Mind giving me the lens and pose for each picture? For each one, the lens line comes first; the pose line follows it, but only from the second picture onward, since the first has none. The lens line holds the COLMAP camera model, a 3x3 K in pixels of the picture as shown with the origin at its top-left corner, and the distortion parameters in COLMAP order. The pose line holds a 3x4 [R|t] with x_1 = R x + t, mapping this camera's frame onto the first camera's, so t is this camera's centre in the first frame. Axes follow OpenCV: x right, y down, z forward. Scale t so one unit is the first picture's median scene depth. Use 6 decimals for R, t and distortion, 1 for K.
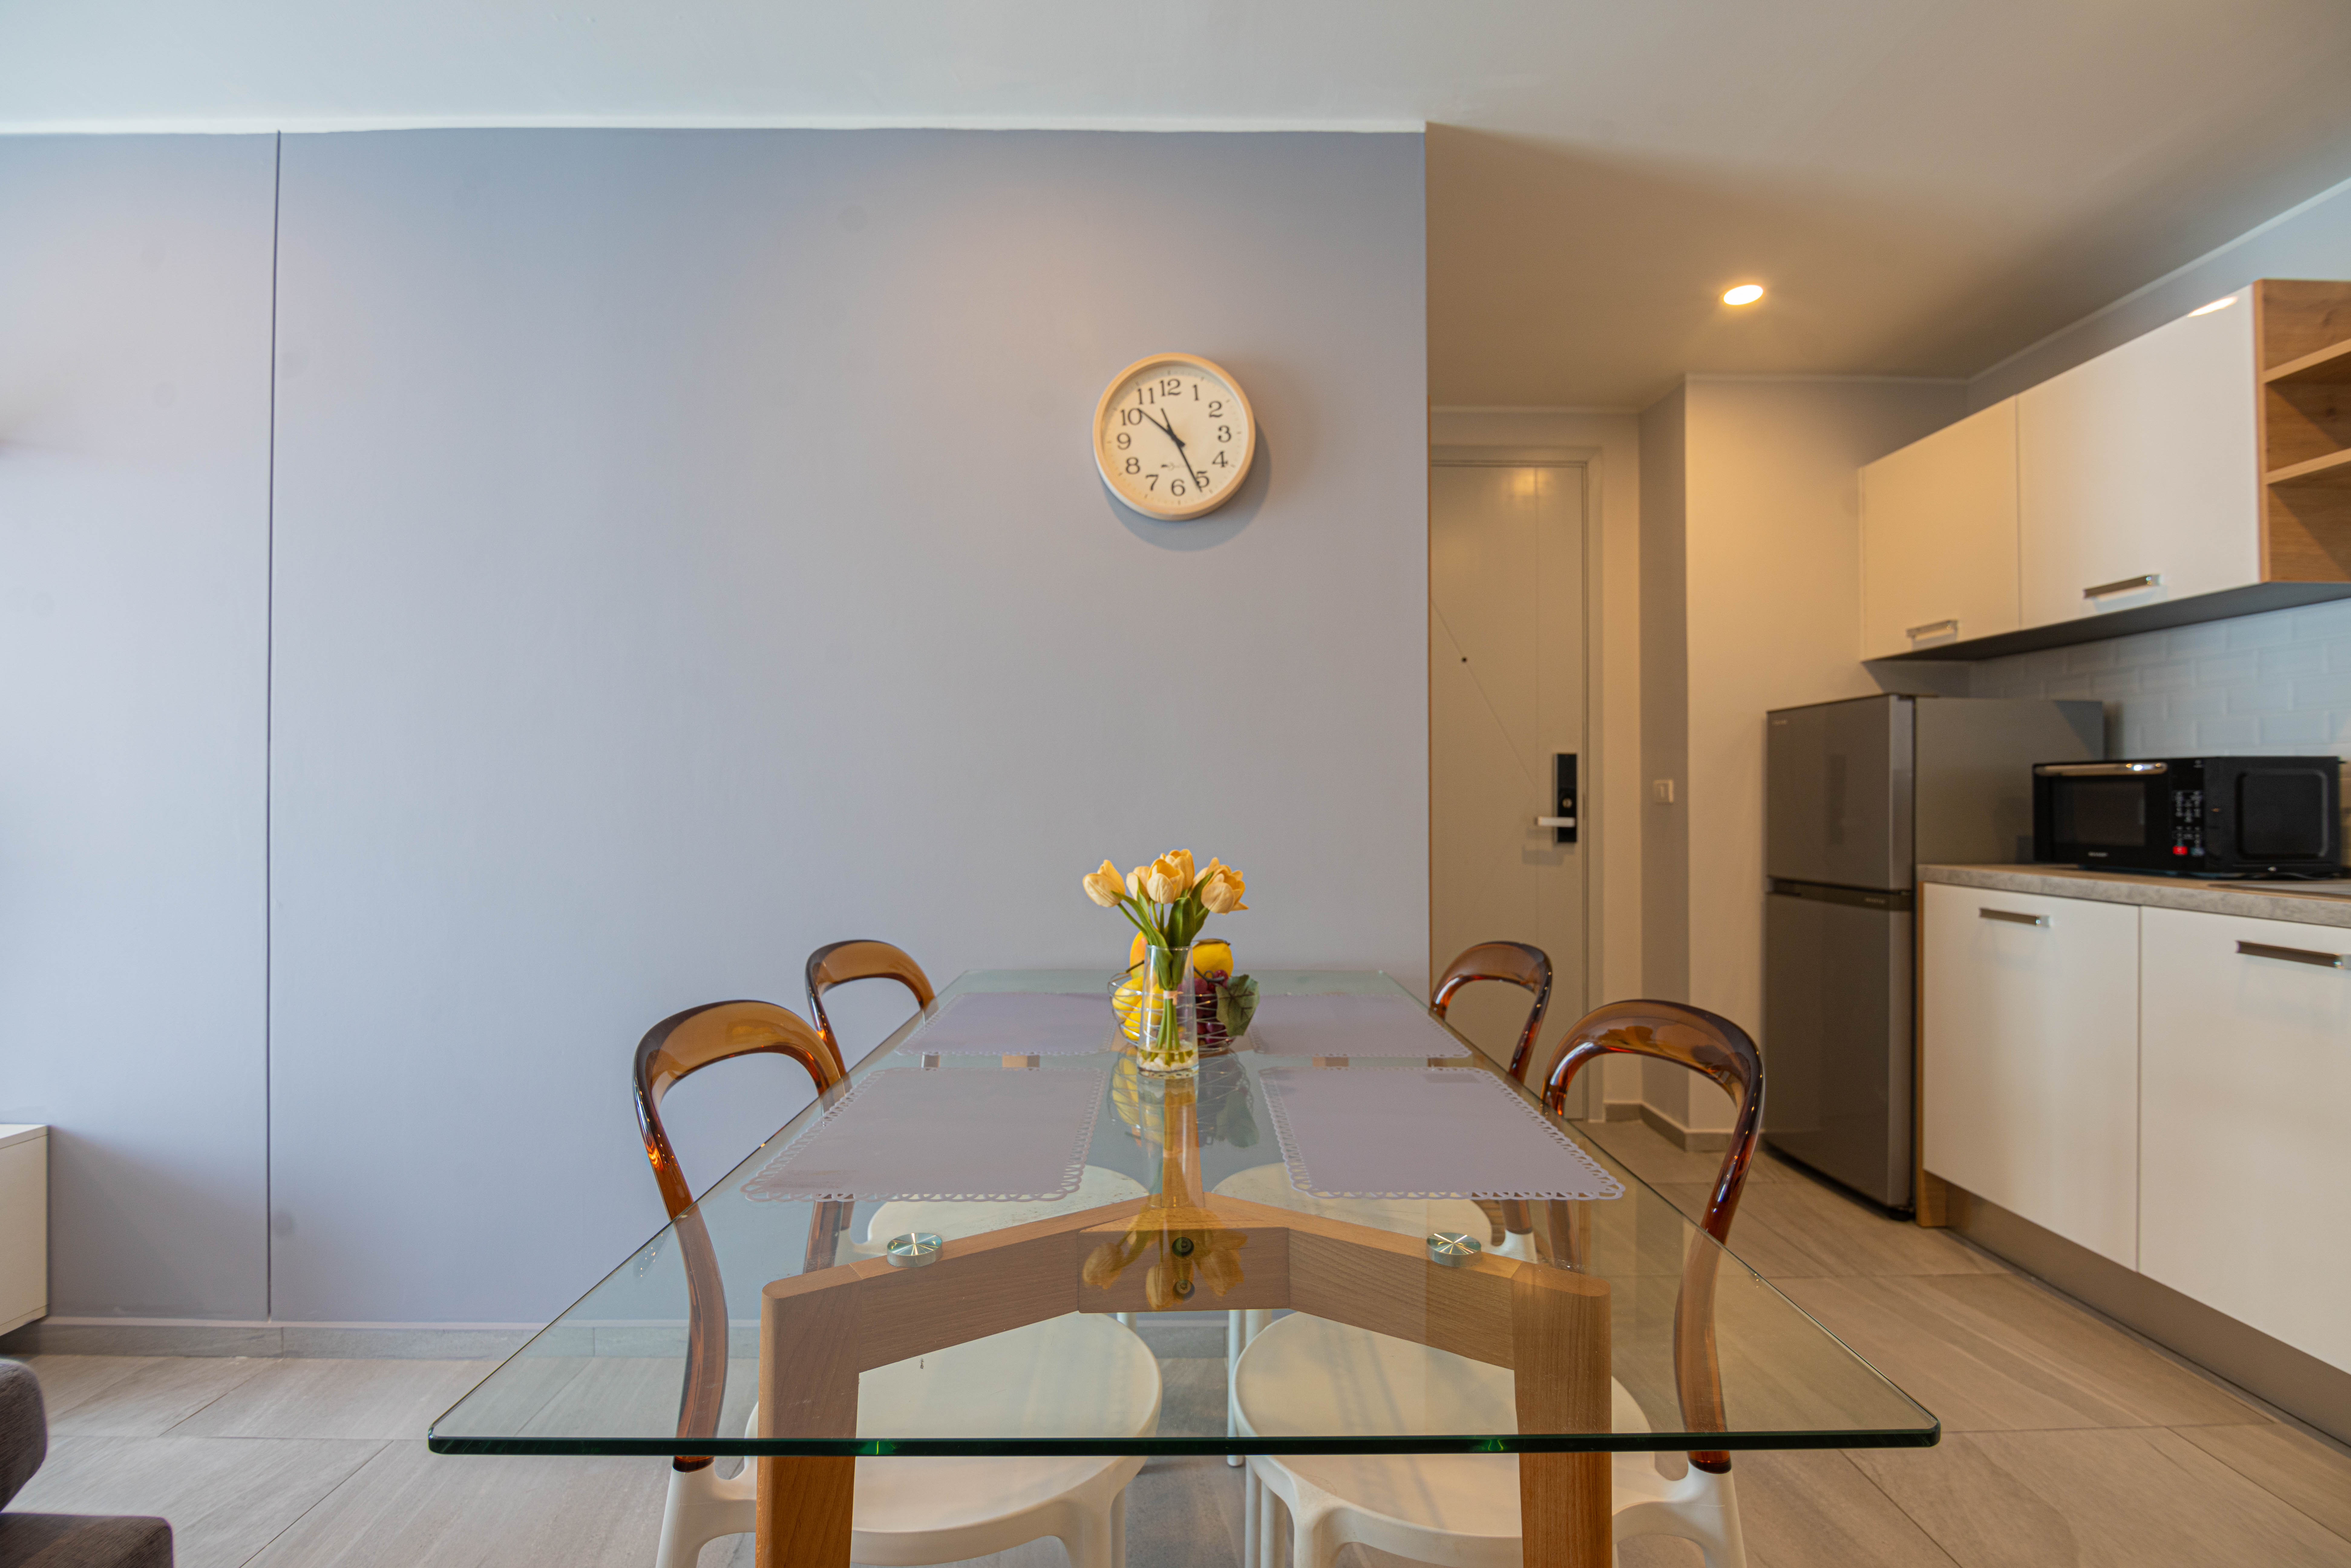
lens RADIAL K [[1072.0, 0, 1178.9], [0, 1072.0, 792.6], [0, 0, 1]] dist [-0.012766, -0.003566]
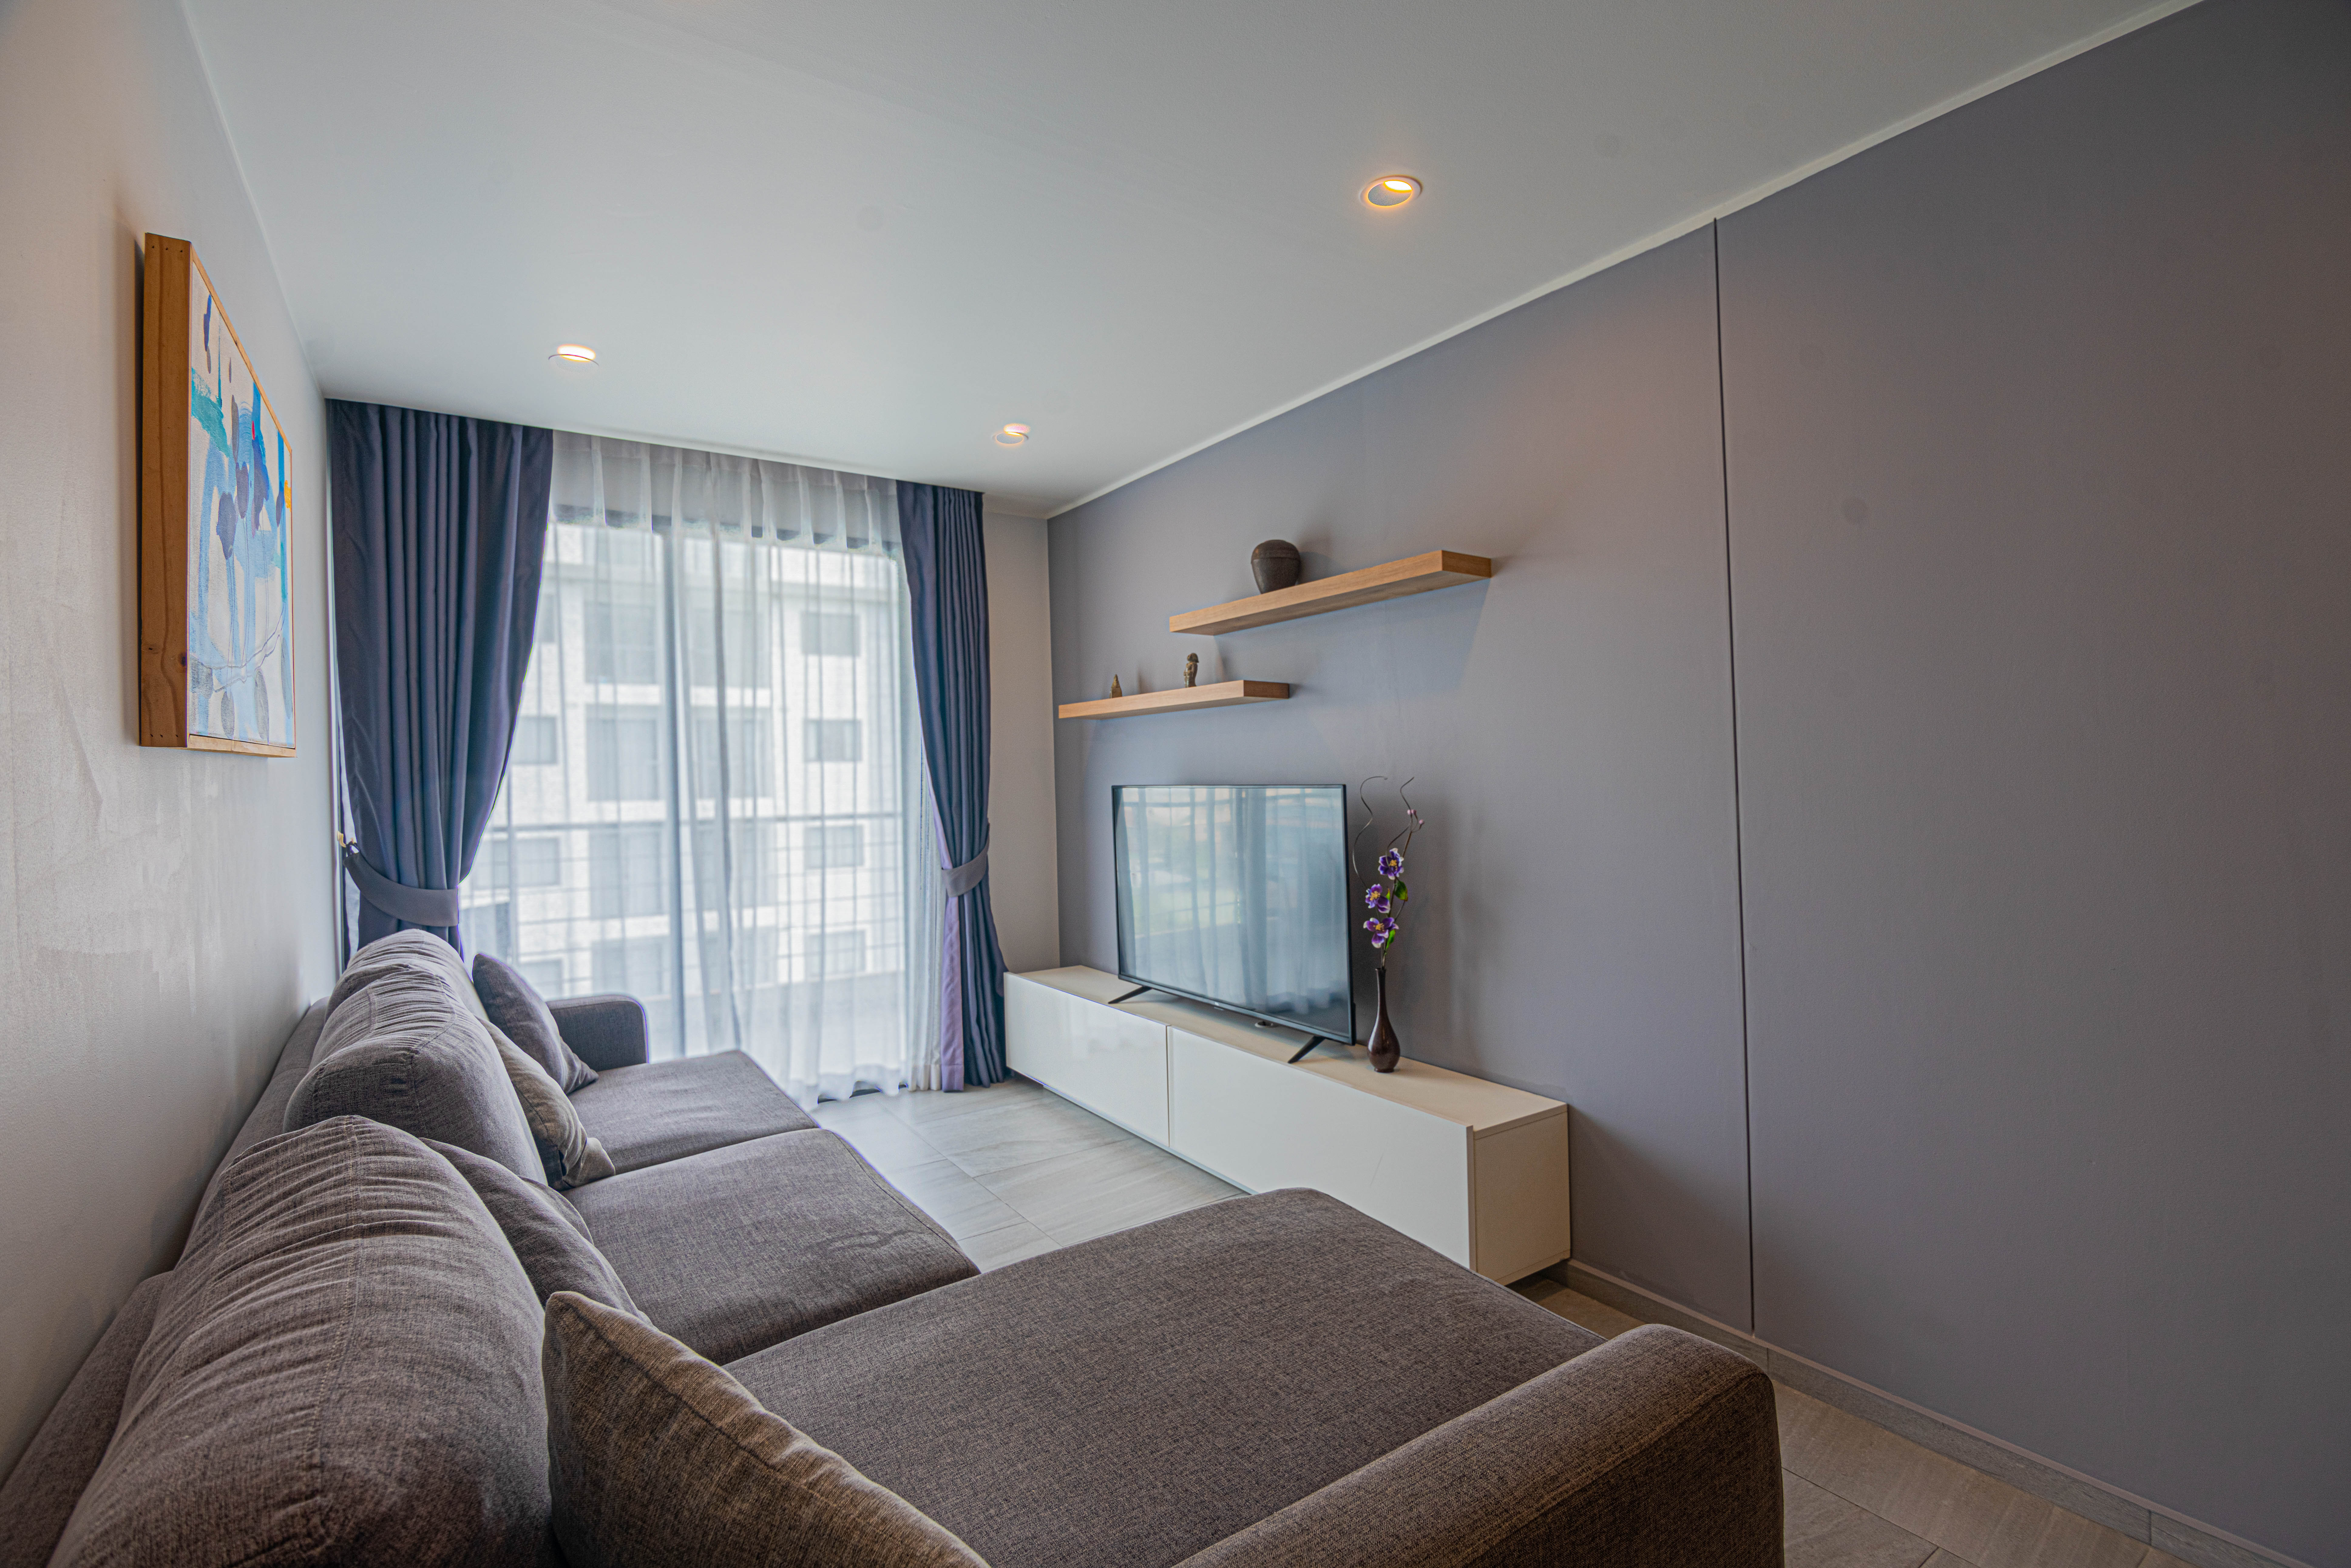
lens RADIAL K [[1068.3, 0, 1205.6], [0, 1068.3, 771.0], [0, 0, 1]] dist [-0.000333, -0.016332]
pose [[0.564785, -0.009401, -0.825184, -0.272279], [0.025304, 0.999662, 0.005930, -0.091651], [0.824850, -0.024230, 0.564832, -0.054733]]
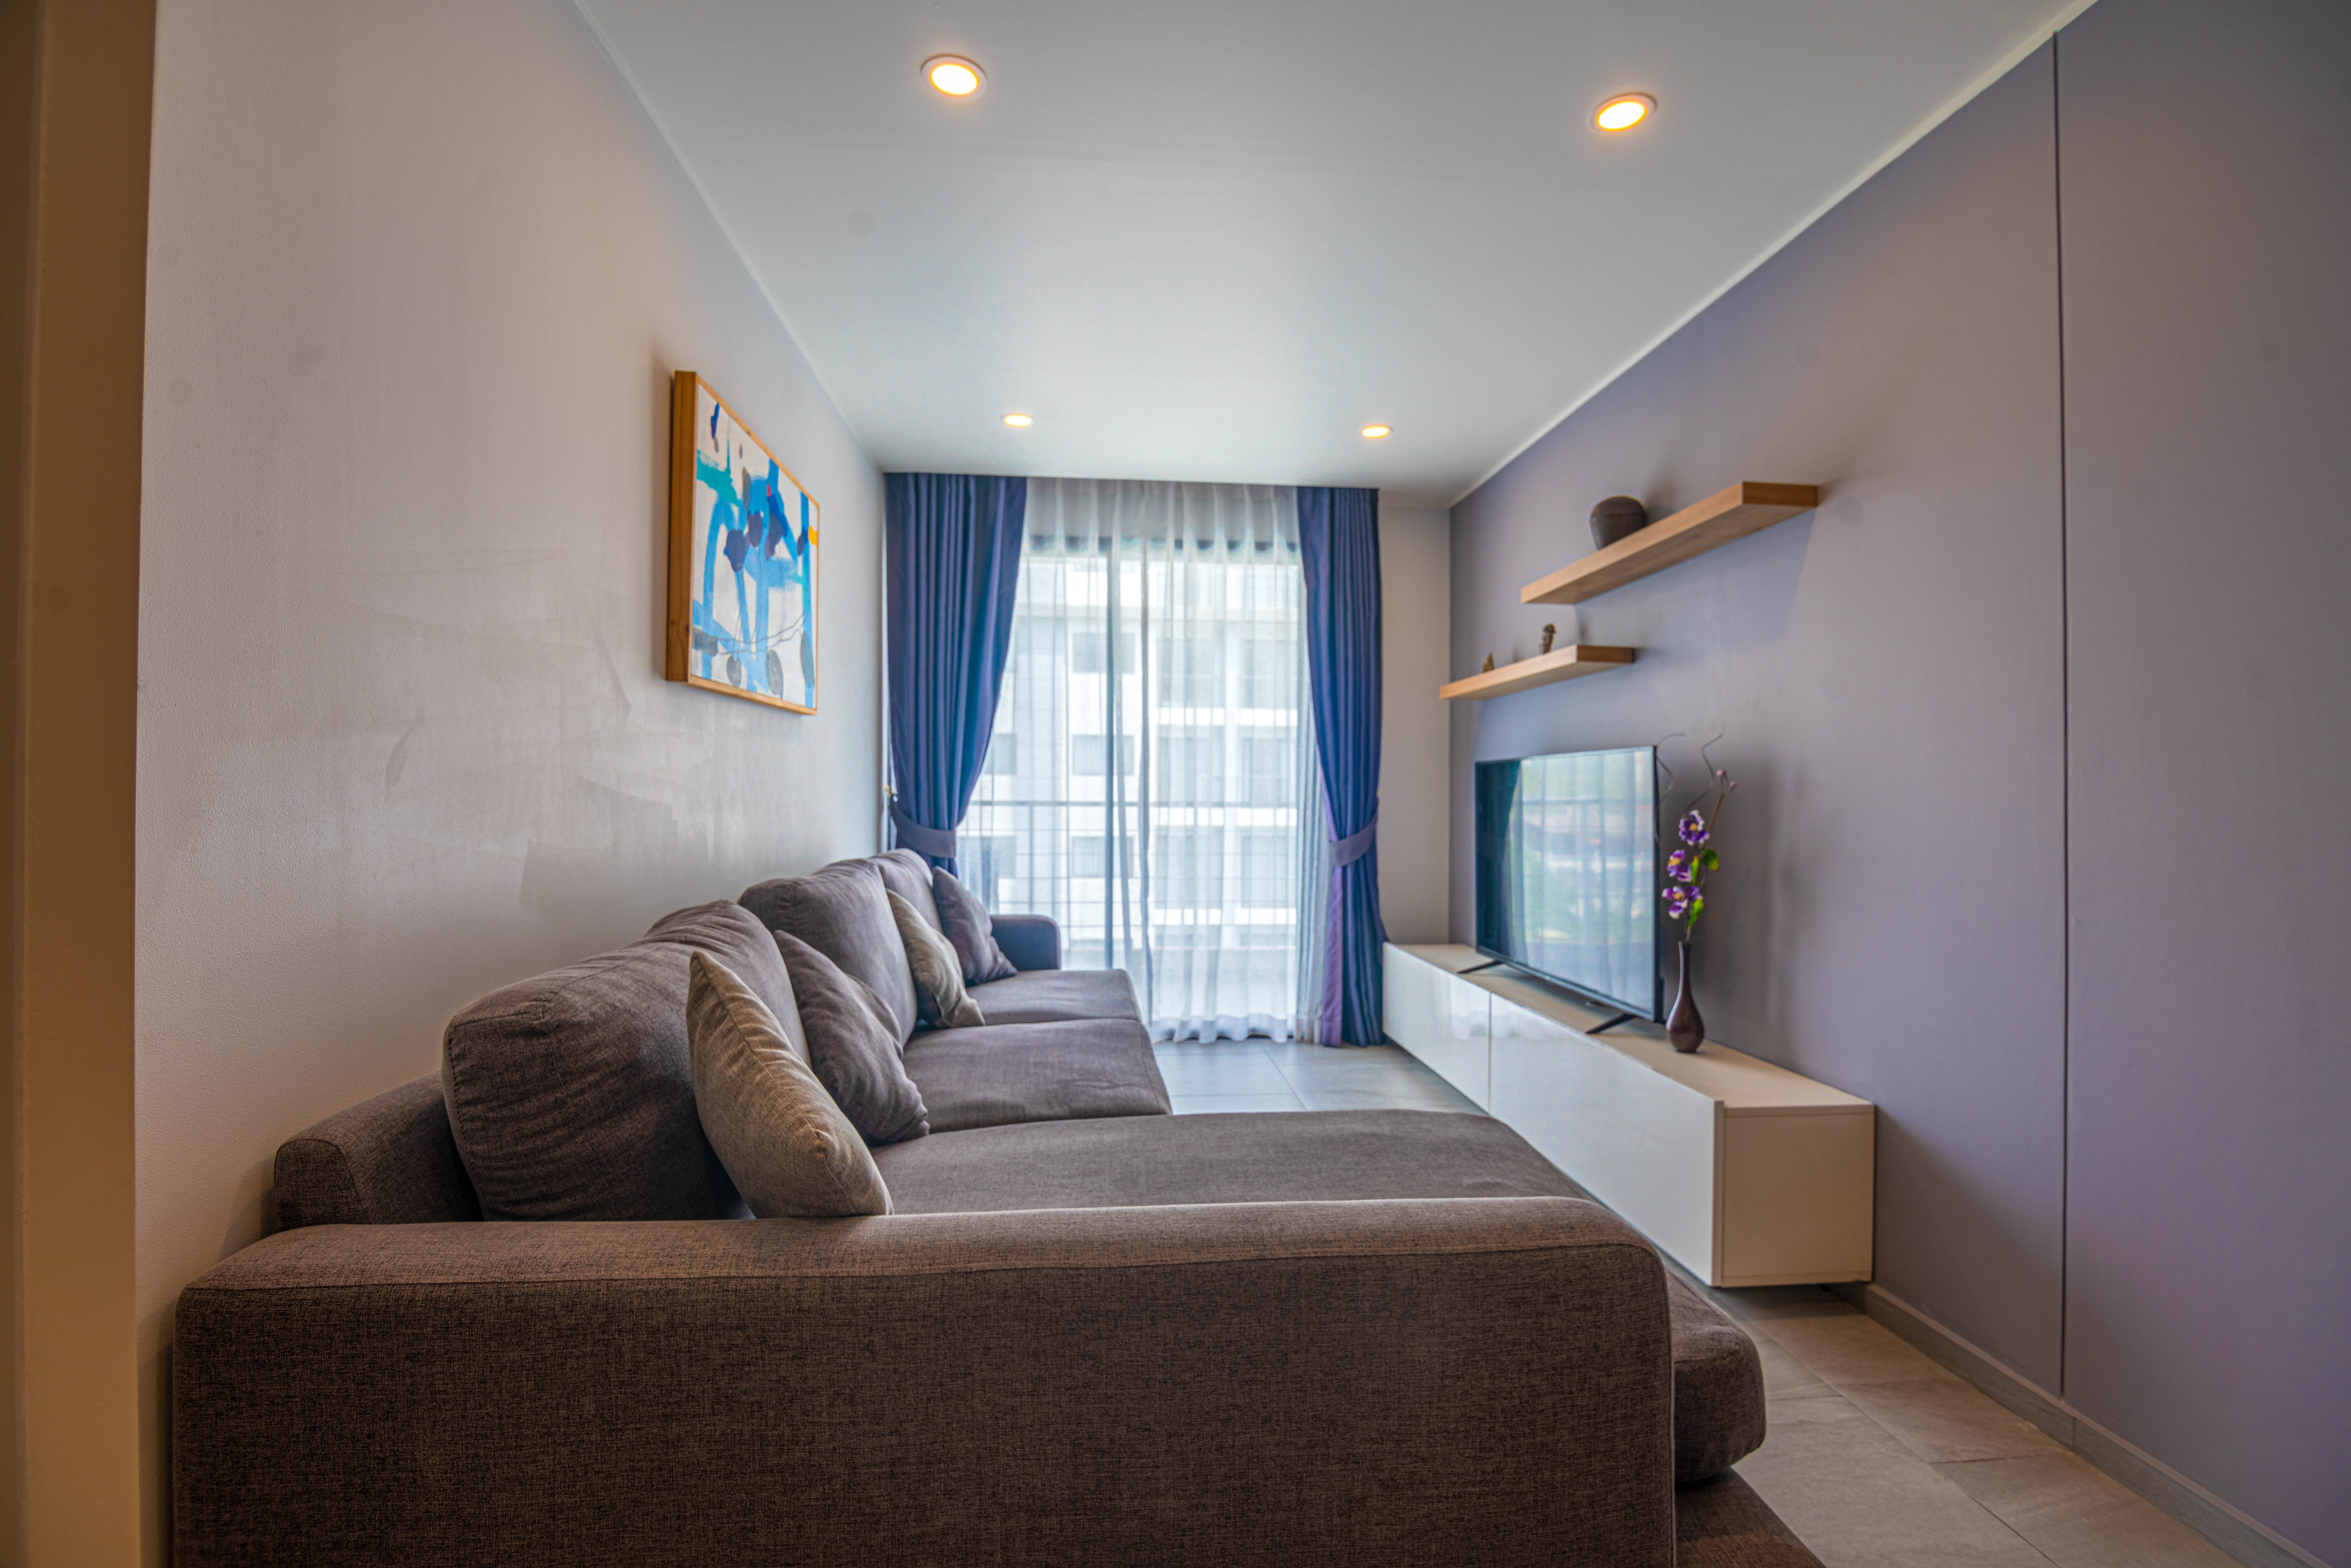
lens RADIAL K [[1075.7, 0, 1175.5], [0, 1075.7, 784.0], [0, 0, 1]] dist [-0.016586, -0.000632]
pose [[0.077121, -0.007849, -0.996991, -0.046388], [0.005253, 0.999958, -0.007466, -0.004399], [0.997008, -0.004661, 0.077159, 0.201926]]
